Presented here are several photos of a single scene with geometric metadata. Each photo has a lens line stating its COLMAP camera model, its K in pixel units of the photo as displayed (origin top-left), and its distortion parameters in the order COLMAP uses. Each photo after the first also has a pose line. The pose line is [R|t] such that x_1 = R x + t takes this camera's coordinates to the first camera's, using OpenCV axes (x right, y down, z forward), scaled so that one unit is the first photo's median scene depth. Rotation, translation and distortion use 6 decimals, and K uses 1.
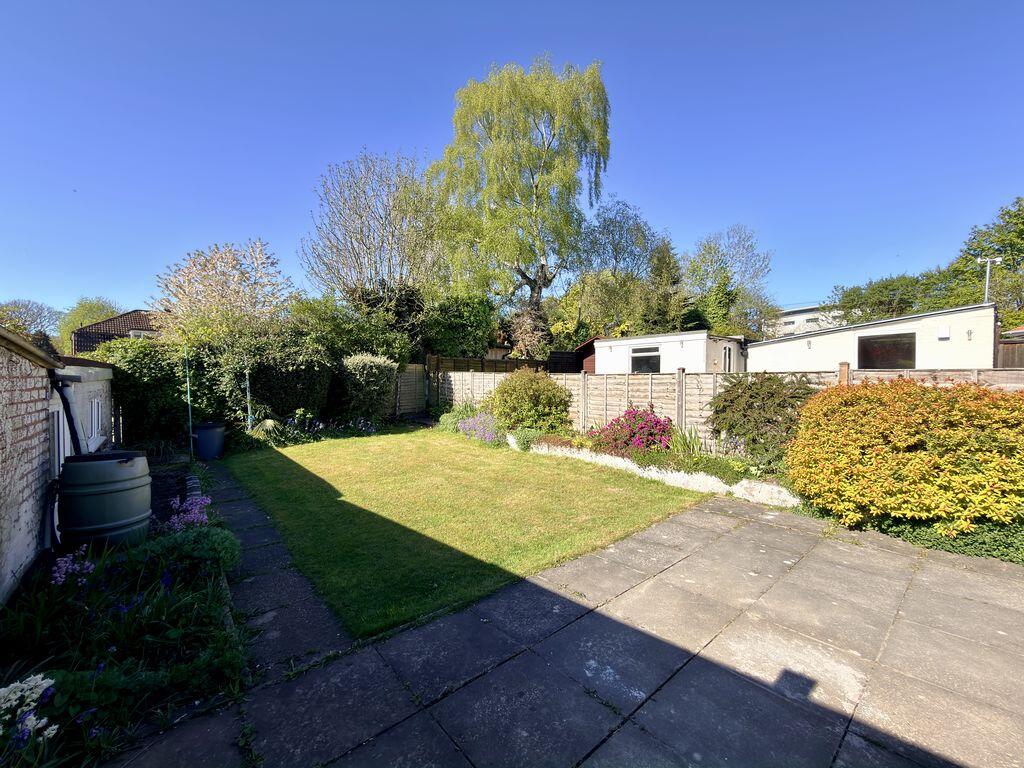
lens RADIAL K [[409.6, 0, 512.0], [0, 409.6, 384.0], [0, 0, 1]] dist [0.003953, 0.000250]
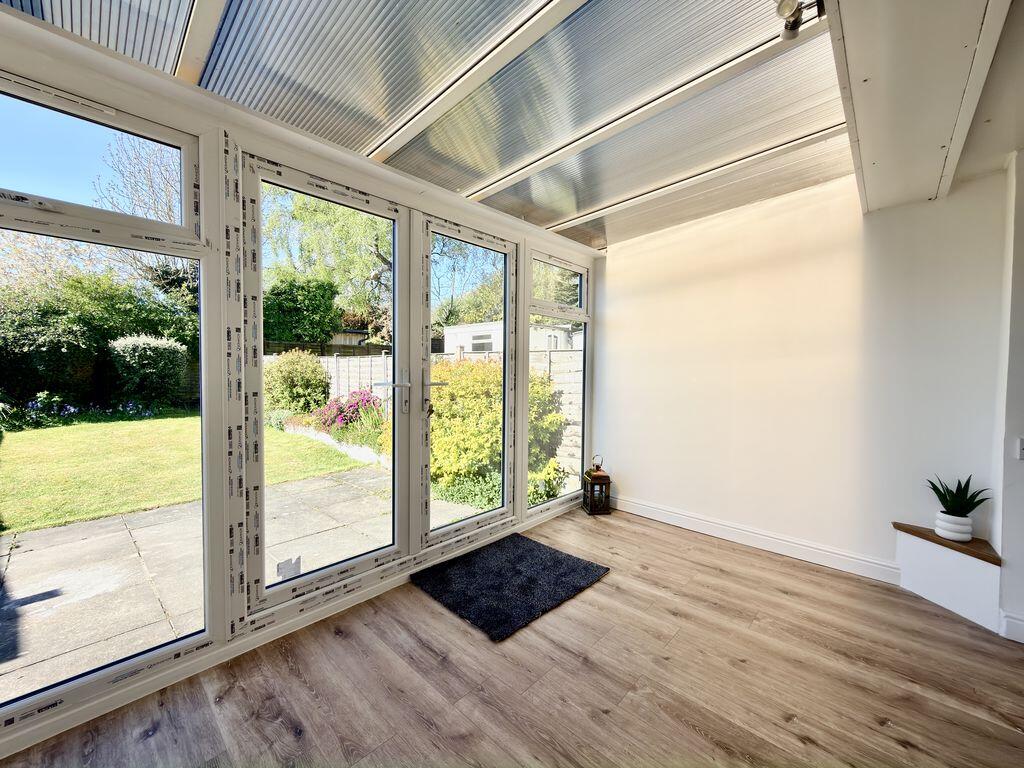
lens RADIAL K [[409.6, 0, 512.0], [0, 409.6, 384.0], [0, 0, 1]] dist [0.003953, 0.000250]
pose [[0.992526, -0.000768, 0.122028, 0.420892], [-0.002664, 0.999606, 0.027958, 0.012173], [-0.122001, -0.028074, 0.992133, -0.077719]]
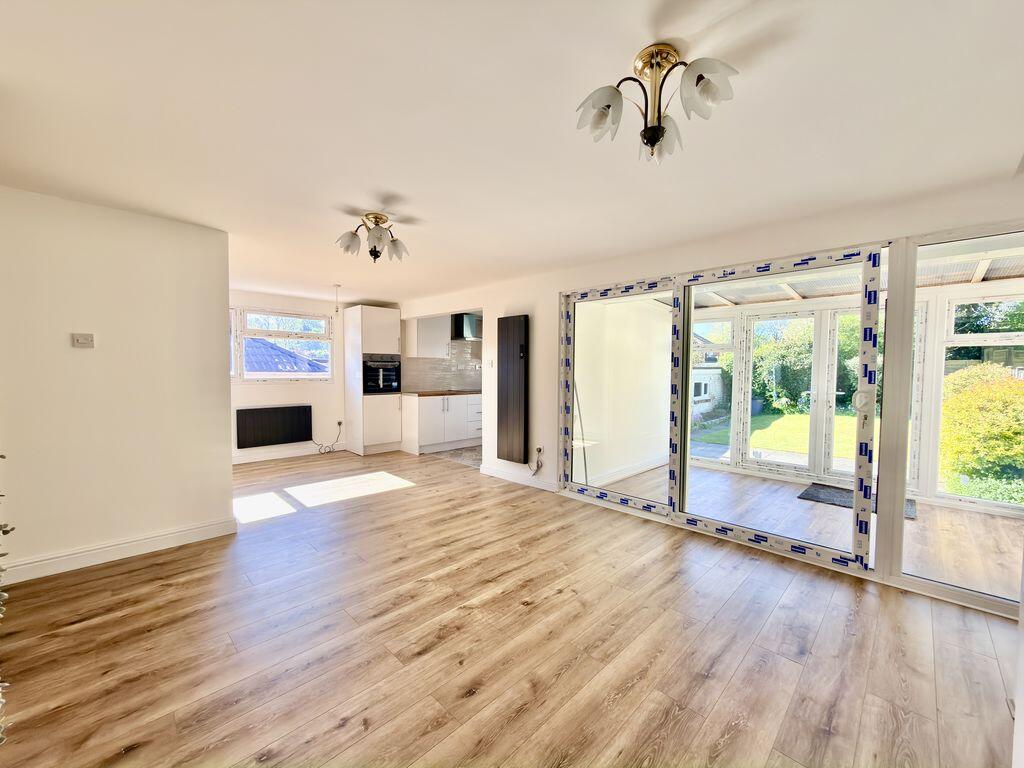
lens RADIAL K [[409.6, 0, 512.0], [0, 409.6, 384.0], [0, 0, 1]] dist [0.003953, 0.000250]
pose [[0.099020, 0.028896, -0.994666, 0.896841], [-0.012016, 0.999540, 0.027841, -0.004058], [0.995013, 0.009195, 0.099322, -0.276086]]
